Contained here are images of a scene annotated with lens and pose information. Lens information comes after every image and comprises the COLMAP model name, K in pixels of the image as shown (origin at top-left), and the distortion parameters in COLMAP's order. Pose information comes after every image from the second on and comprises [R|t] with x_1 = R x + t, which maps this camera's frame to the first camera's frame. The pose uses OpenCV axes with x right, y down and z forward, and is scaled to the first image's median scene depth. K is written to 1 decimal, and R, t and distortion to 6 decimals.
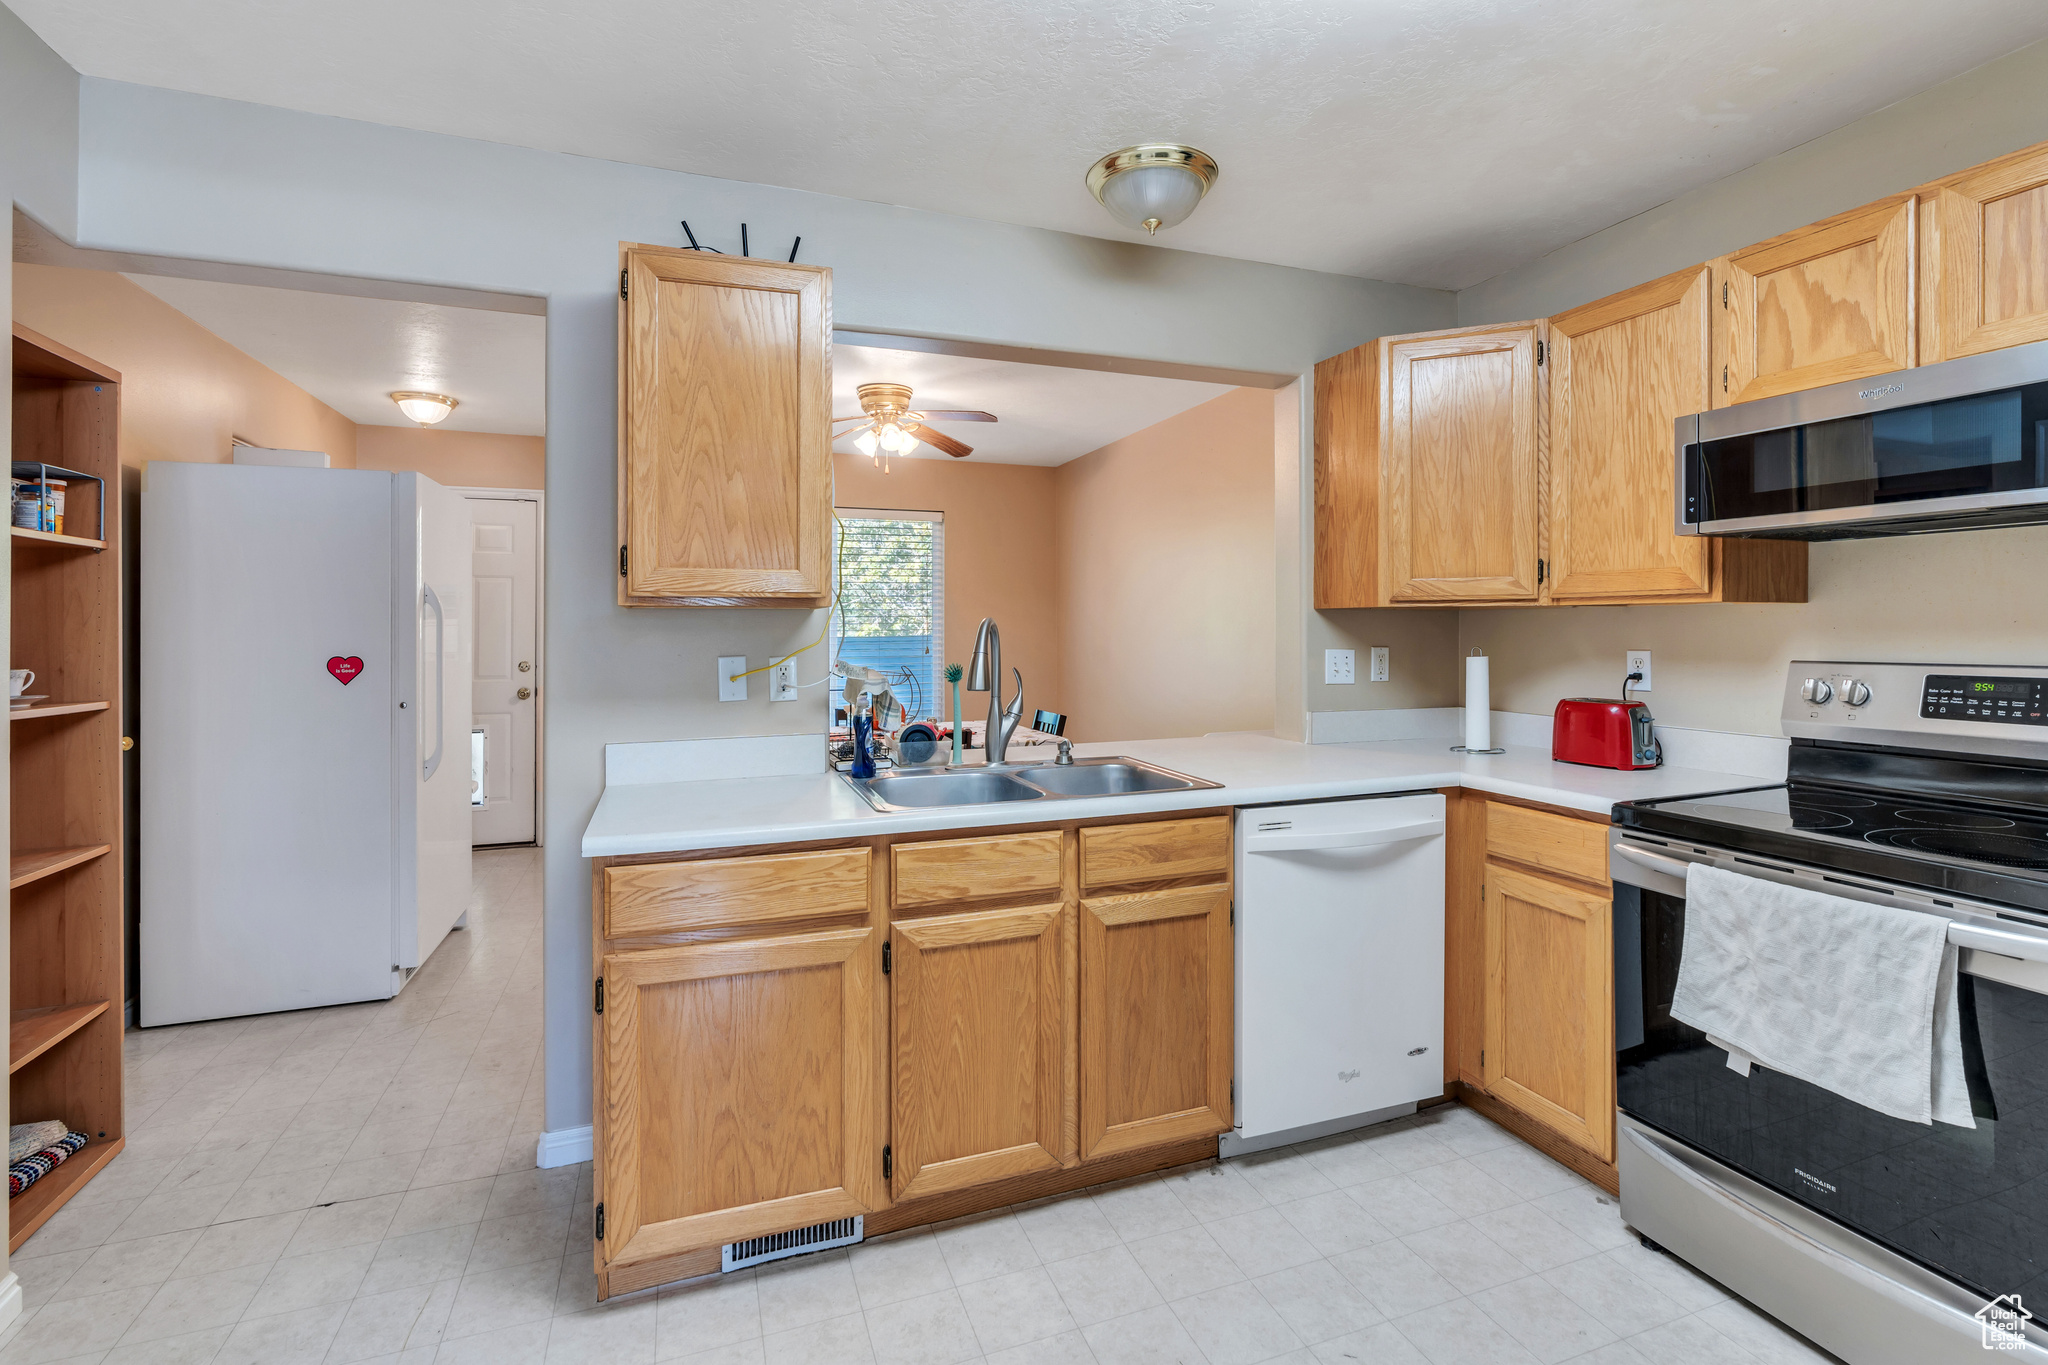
lens RADIAL K [[949.5, 0, 1027.2], [0, 949.5, 626.0], [0, 0, 1]] dist [0.000176, 0.001250]
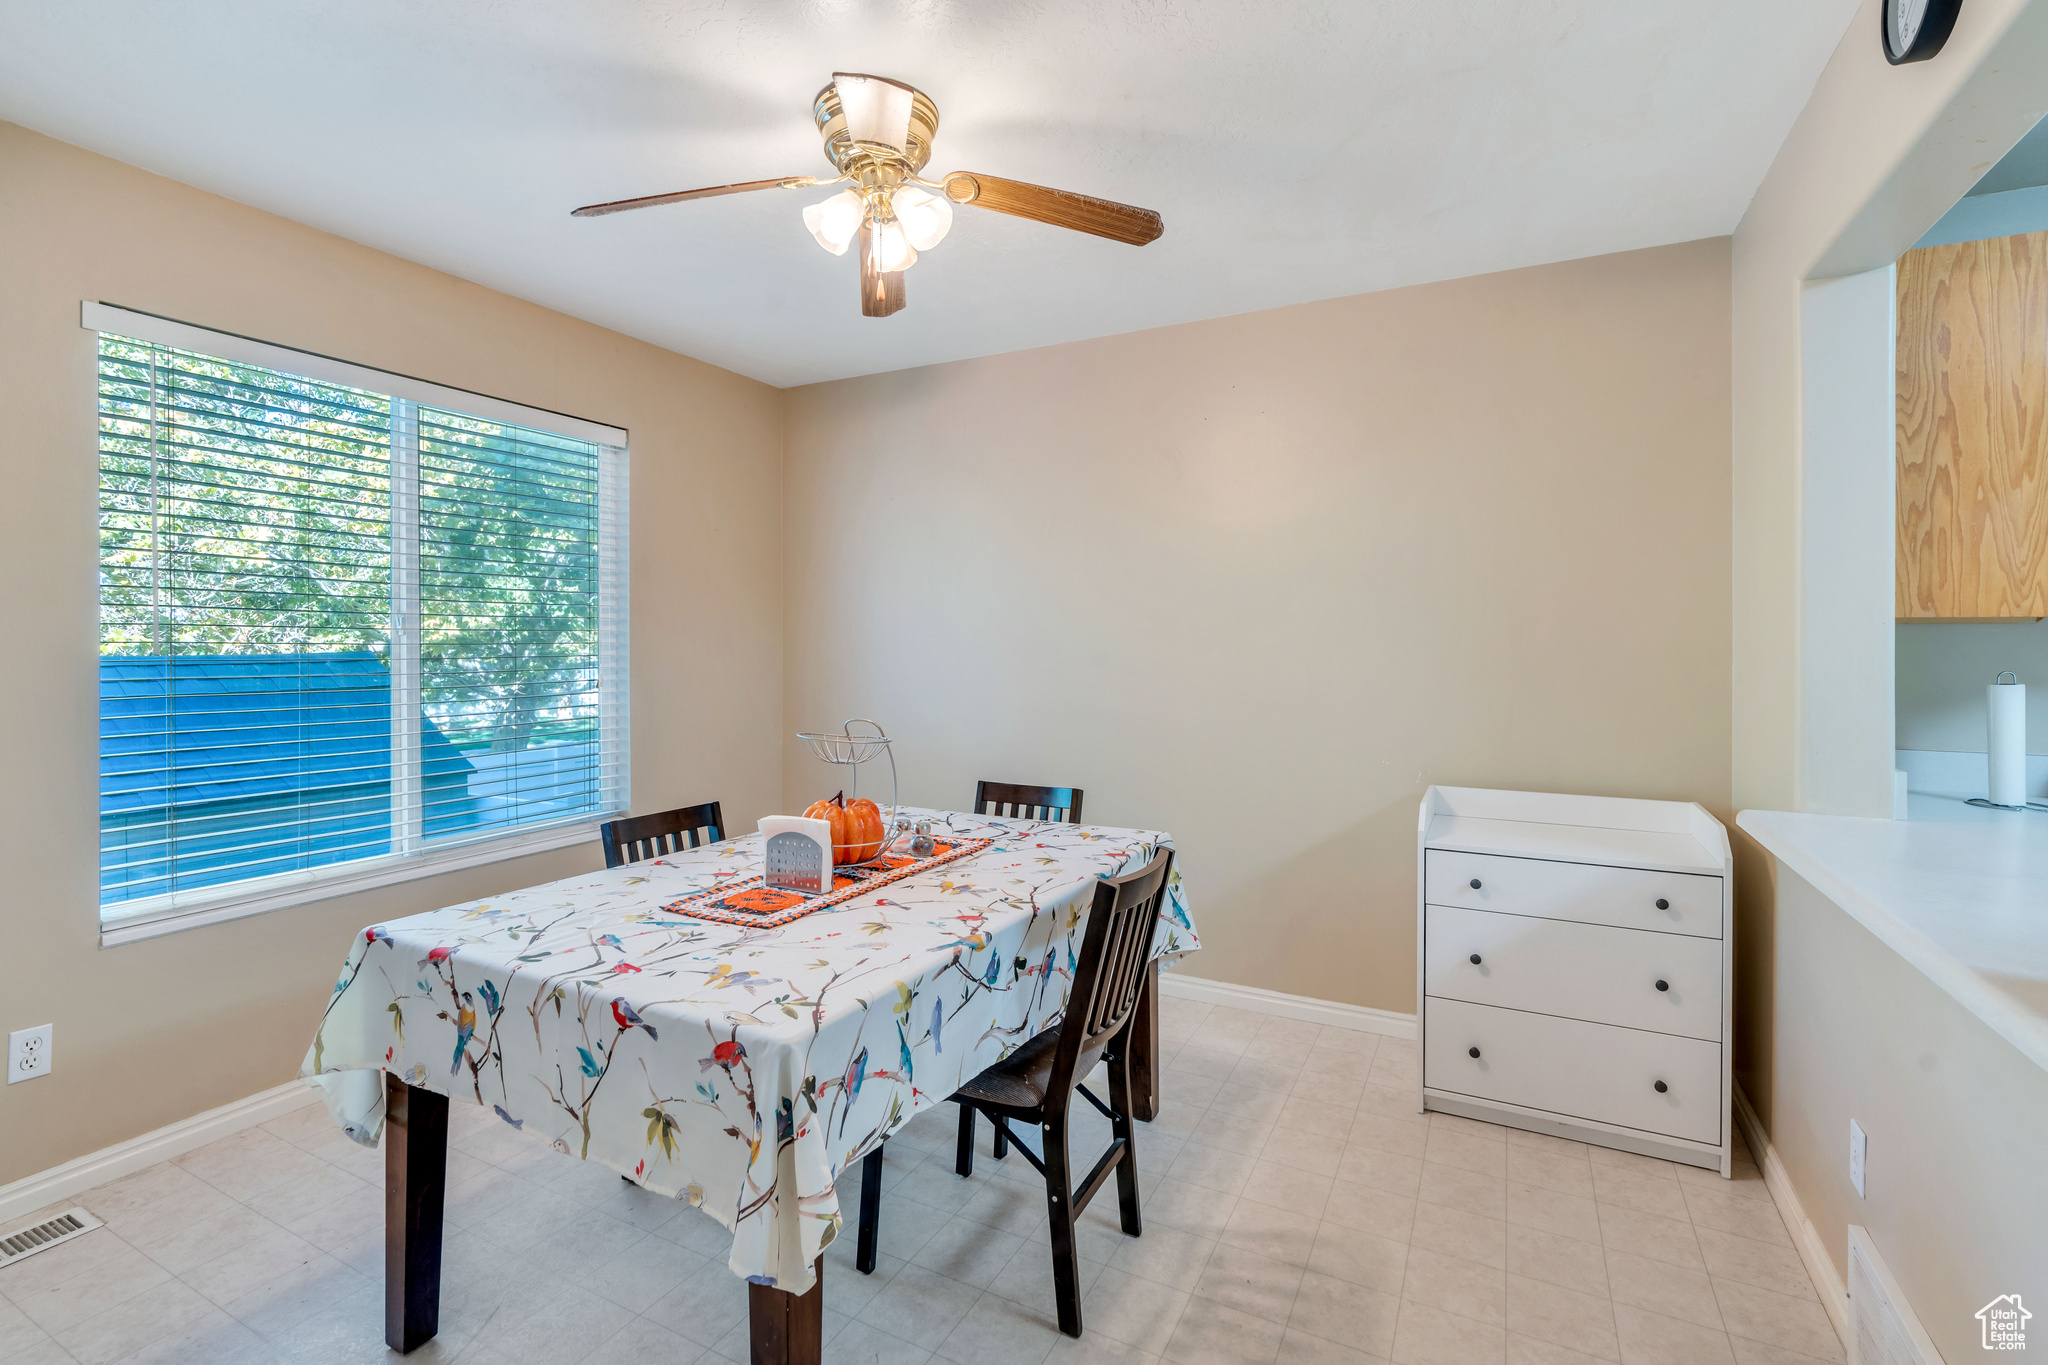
lens RADIAL K [[949.5, 0, 1030.3], [0, 949.5, 661.6], [0, 0, 1]] dist [0.000176, 0.001250]
pose [[0.726833, -0.005551, 0.686791, -0.783701], [-0.007880, 0.999834, 0.016421, 0.009171], [-0.686769, -0.017347, 0.726669, 1.205306]]
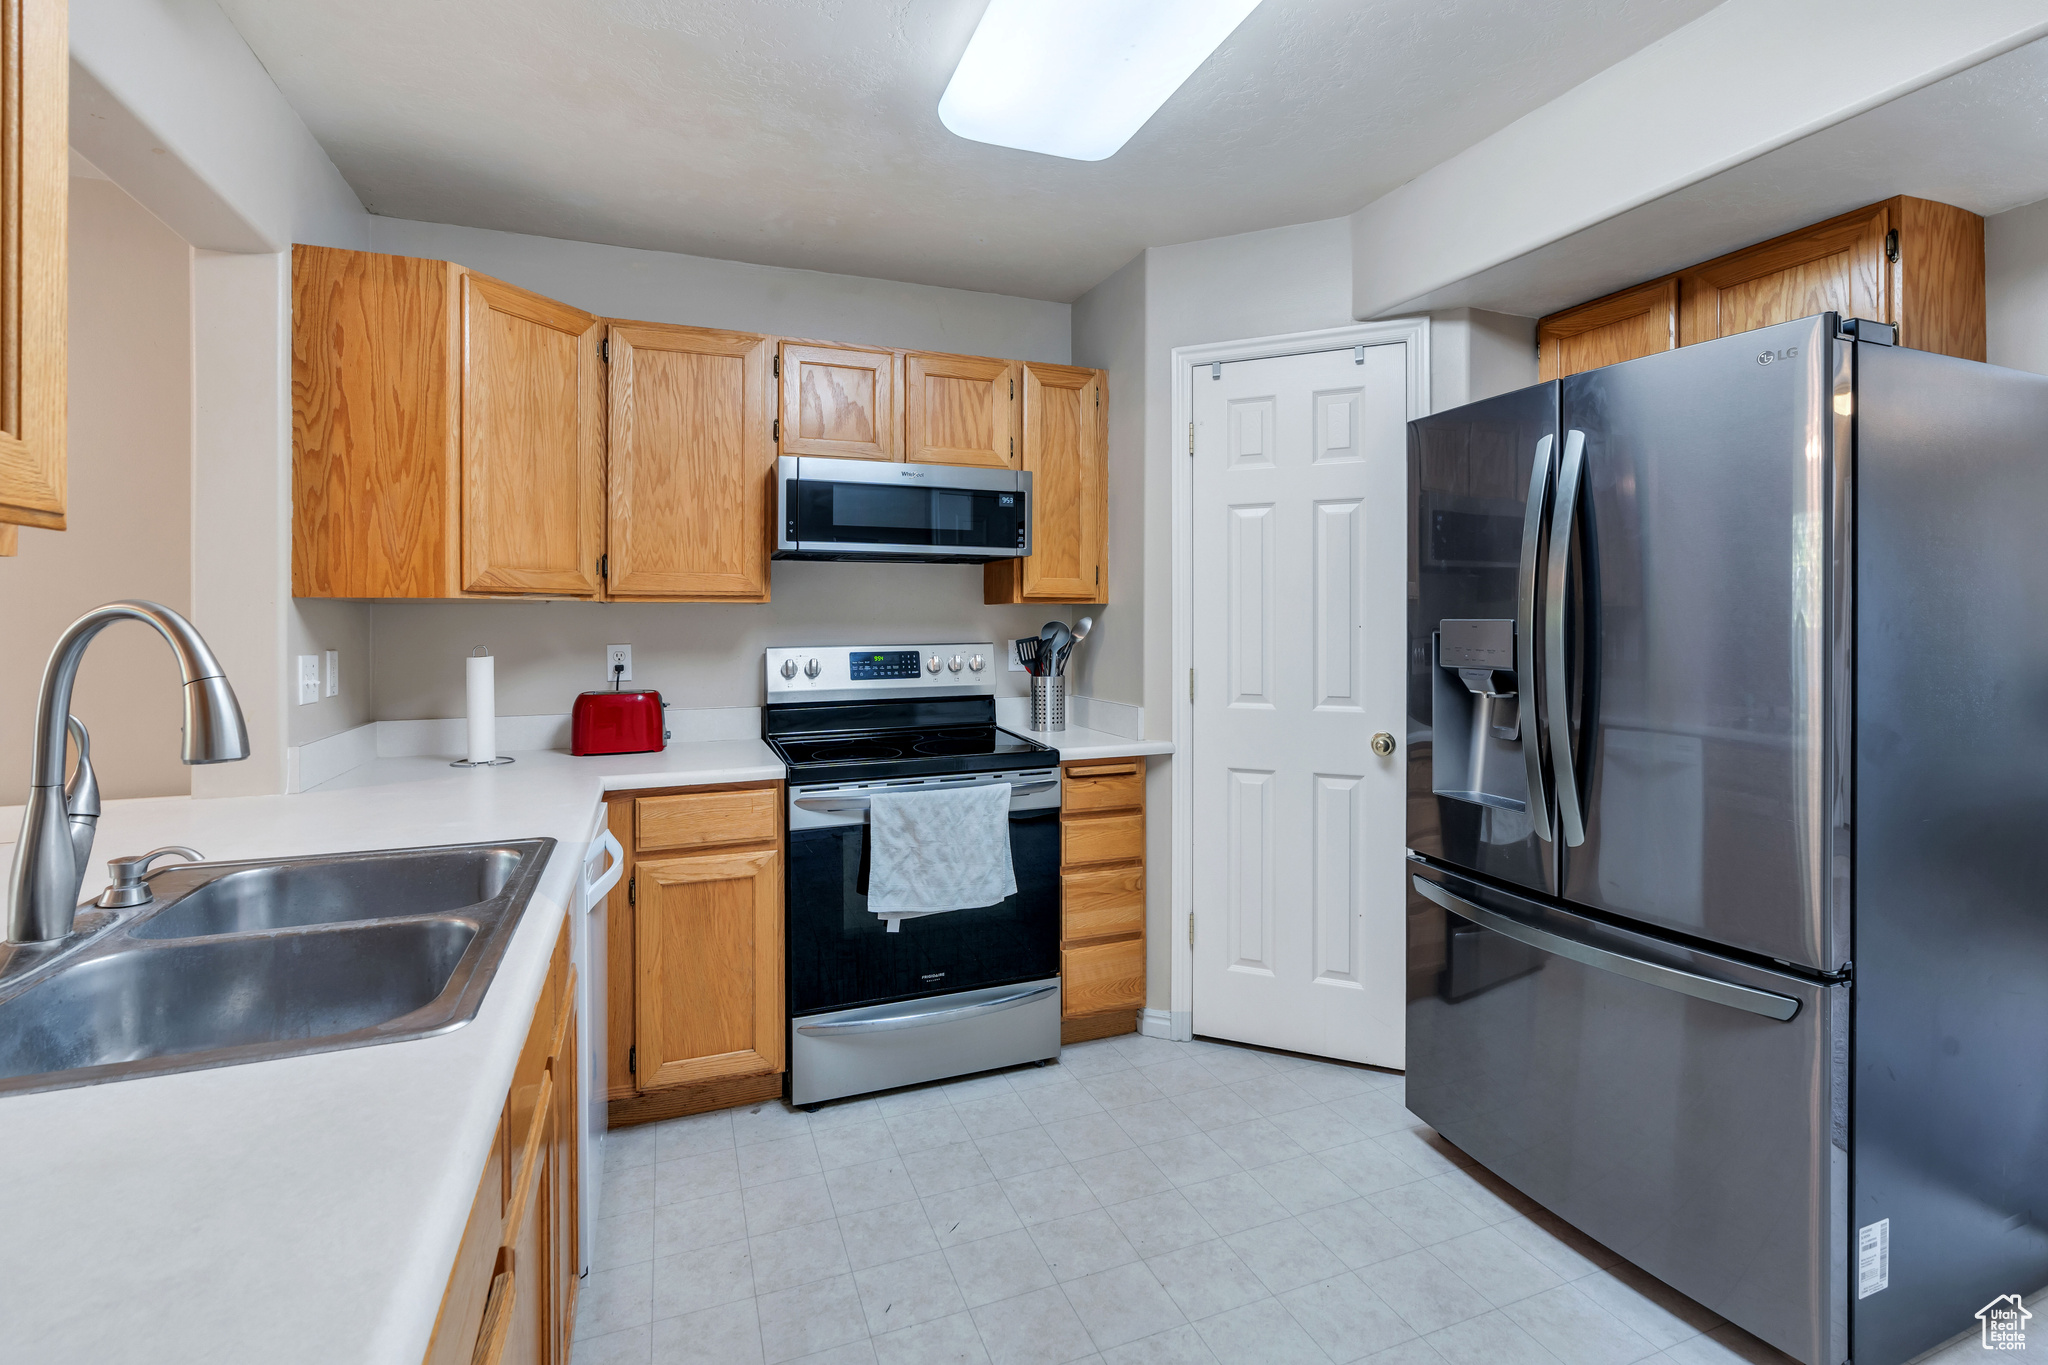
lens RADIAL K [[949.5, 0, 1037.9], [0, 949.5, 620.9], [0, 0, 1]] dist [0.000176, 0.001250]
pose [[-0.027069, 0.001015, 0.999633, -0.523259], [0.001949, 0.999998, -0.000962, 0.001087], [-0.999632, 0.001922, -0.027071, 0.619041]]
